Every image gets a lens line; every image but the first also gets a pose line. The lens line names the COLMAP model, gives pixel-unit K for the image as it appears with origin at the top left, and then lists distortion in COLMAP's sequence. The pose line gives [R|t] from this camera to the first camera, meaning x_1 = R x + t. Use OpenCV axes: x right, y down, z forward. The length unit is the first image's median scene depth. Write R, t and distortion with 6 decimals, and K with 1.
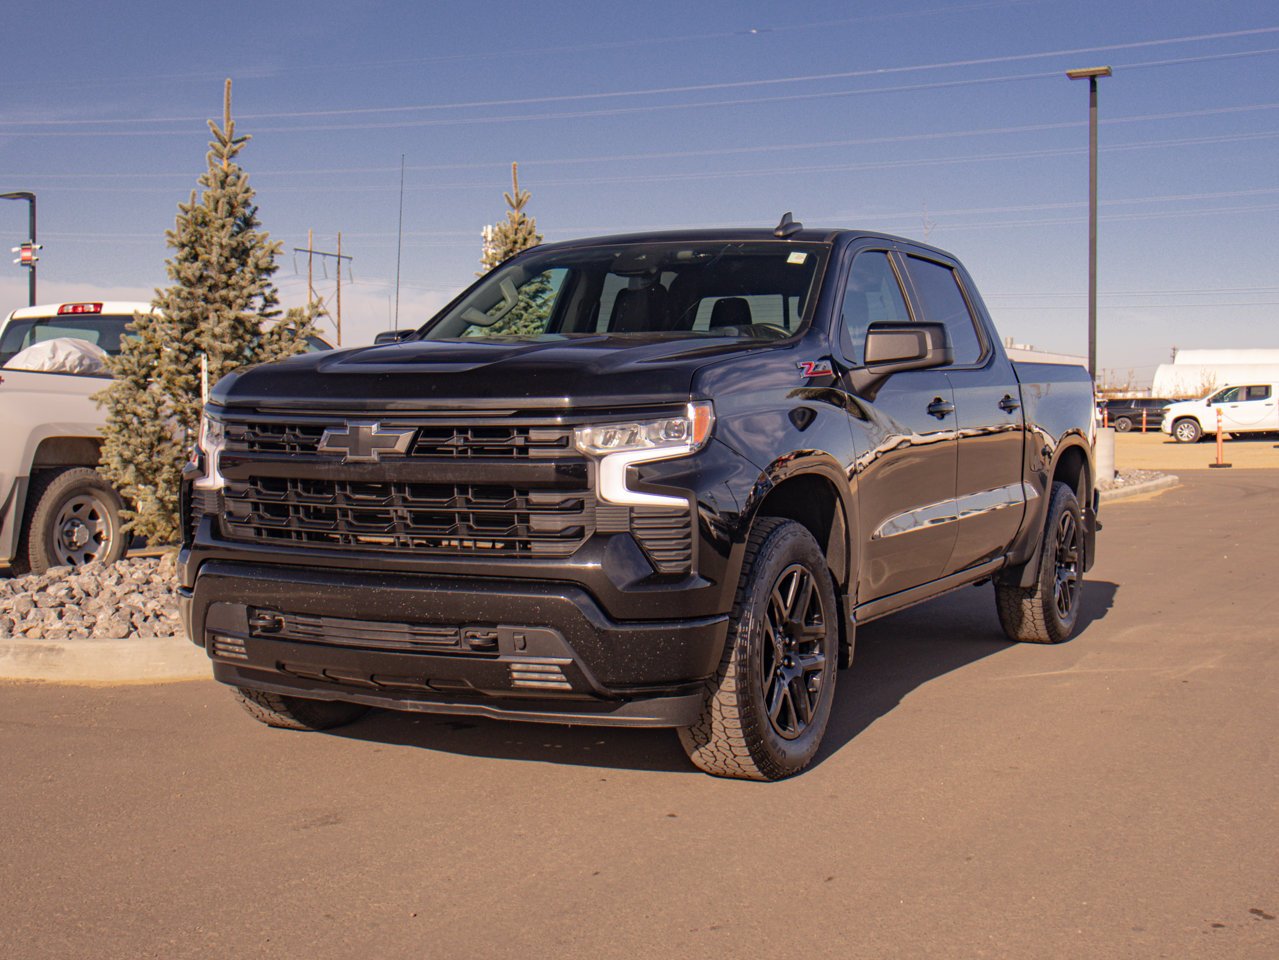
lens RADIAL K [[1699.9, 0, 639.5], [0, 1699.9, 480.0], [0, 0, 1]] dist [-0.004667, -0.064473]
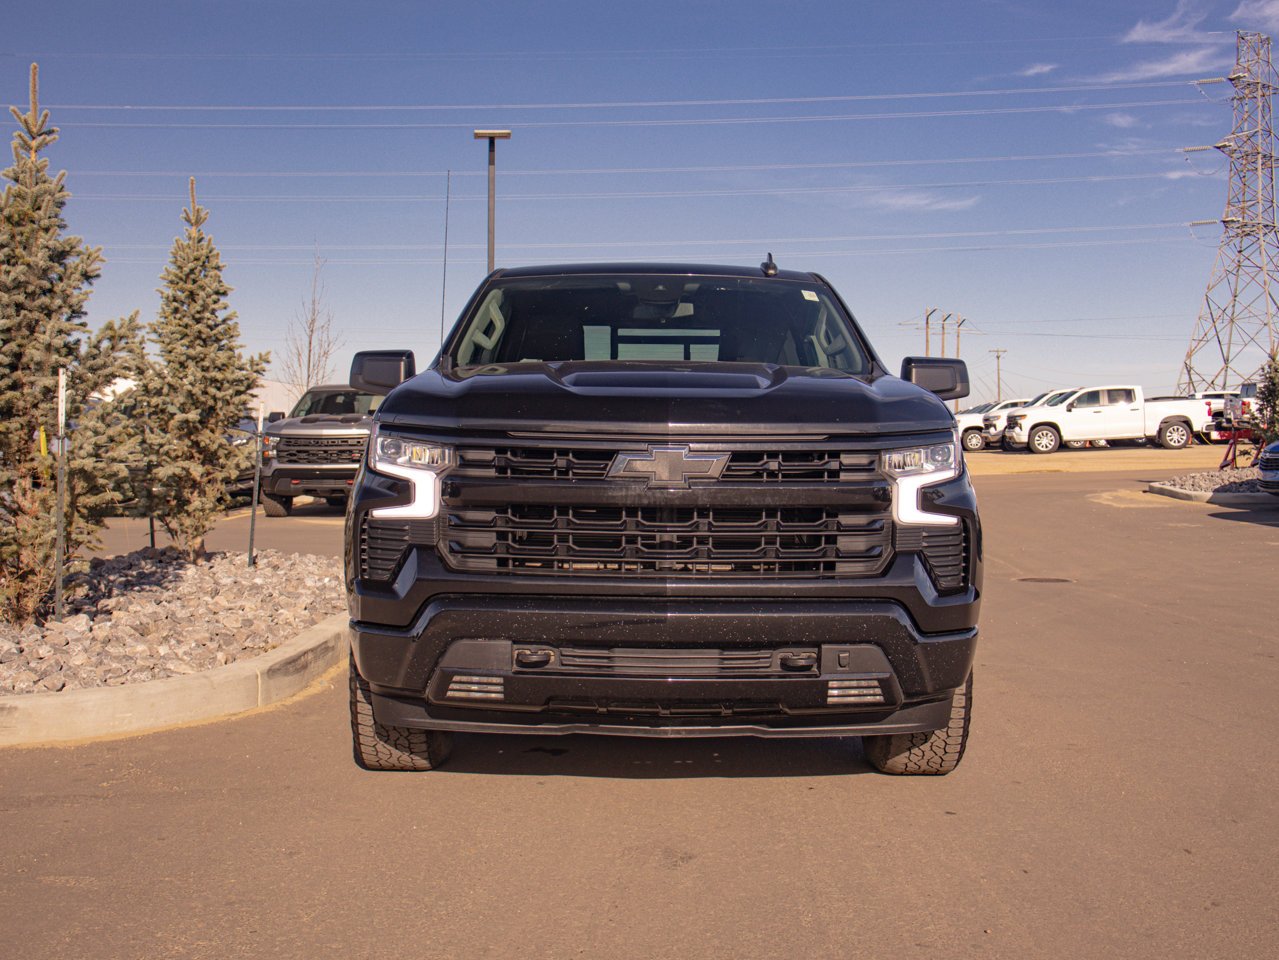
lens RADIAL K [[1546.3, 0, 639.5], [0, 1546.3, 480.0], [0, 0, 1]] dist [0.010153, 0.003740]
pose [[0.886148, -0.008614, 0.463322, -0.593968], [0.013291, 0.999888, -0.006830, -0.008885], [-0.463211, 0.012211, 0.886164, 0.215702]]
